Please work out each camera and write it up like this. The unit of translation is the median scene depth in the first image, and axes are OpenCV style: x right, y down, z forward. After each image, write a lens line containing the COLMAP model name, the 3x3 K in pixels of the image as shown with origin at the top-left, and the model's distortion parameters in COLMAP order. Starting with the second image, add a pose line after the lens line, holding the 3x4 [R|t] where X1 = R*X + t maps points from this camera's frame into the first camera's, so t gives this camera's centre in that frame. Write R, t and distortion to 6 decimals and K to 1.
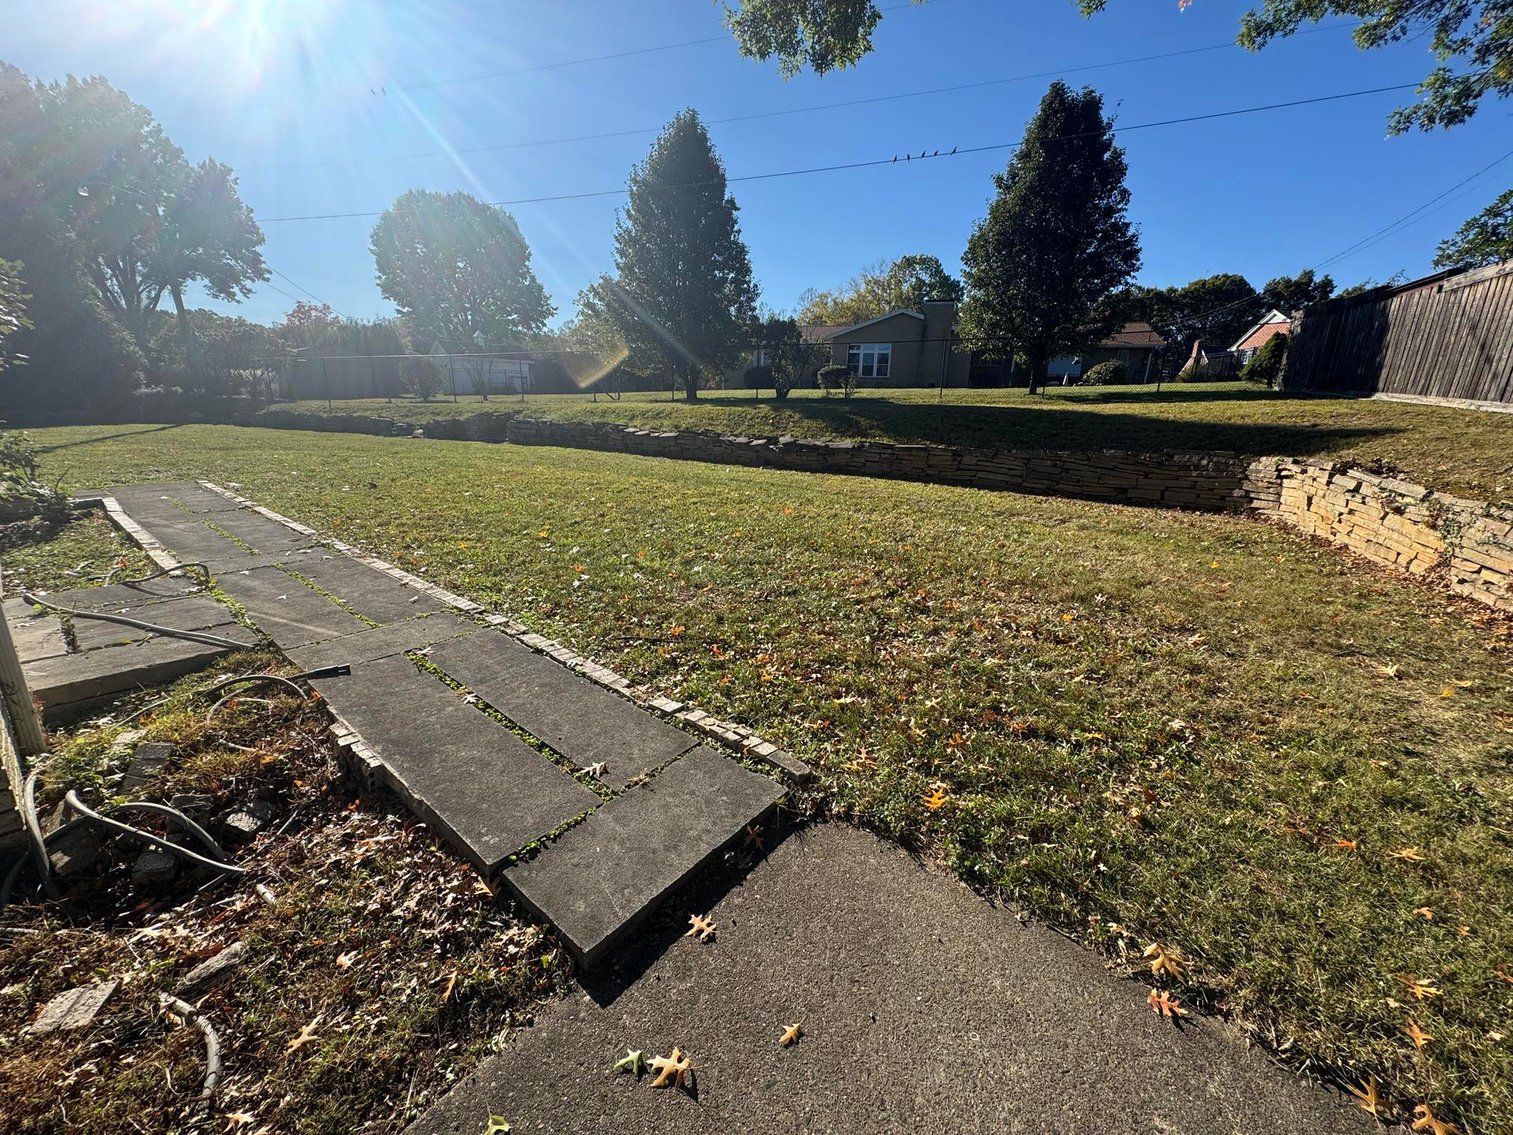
lens RADIAL K [[606.6, 0, 758.0], [0, 606.6, 573.1], [0, 0, 1]] dist [-0.000381, -0.000046]
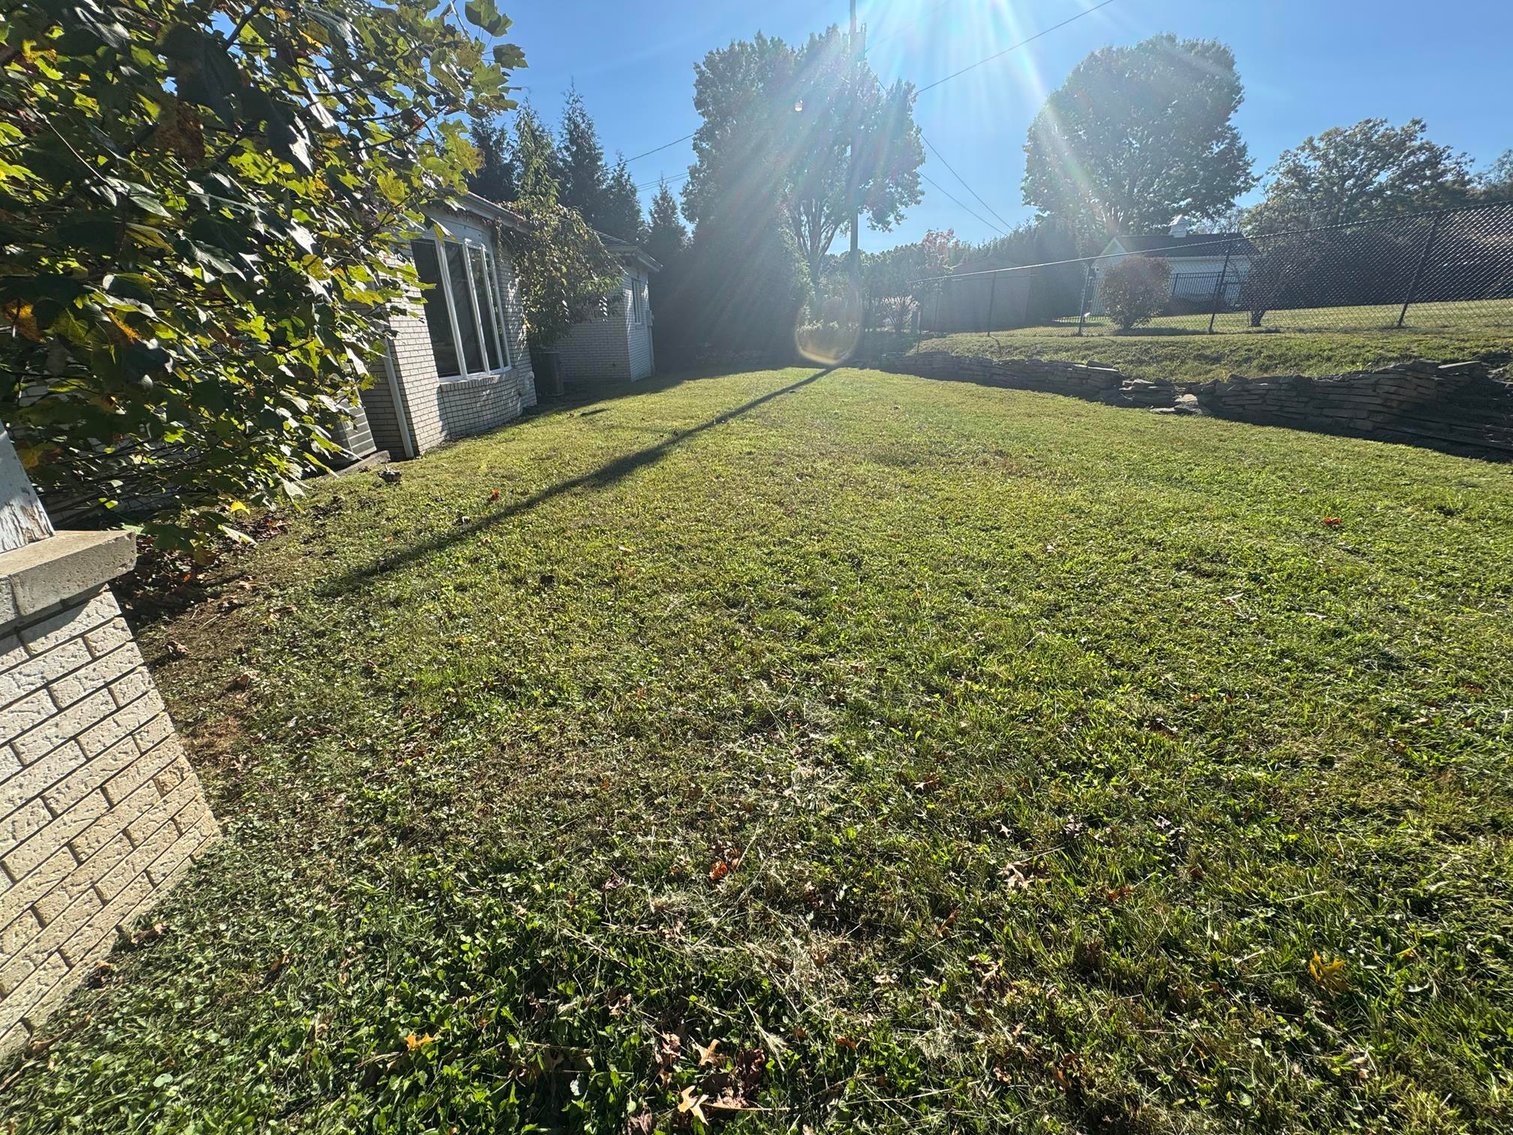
lens RADIAL K [[606.6, 0, 756.2], [0, 606.6, 569.9], [0, 0, 1]] dist [-0.000381, -0.000046]
pose [[0.659259, 0.250974, -0.708794, -0.139532], [-0.169244, 0.967991, 0.185336, -0.045114], [0.732621, -0.002225, 0.680633, 0.138830]]
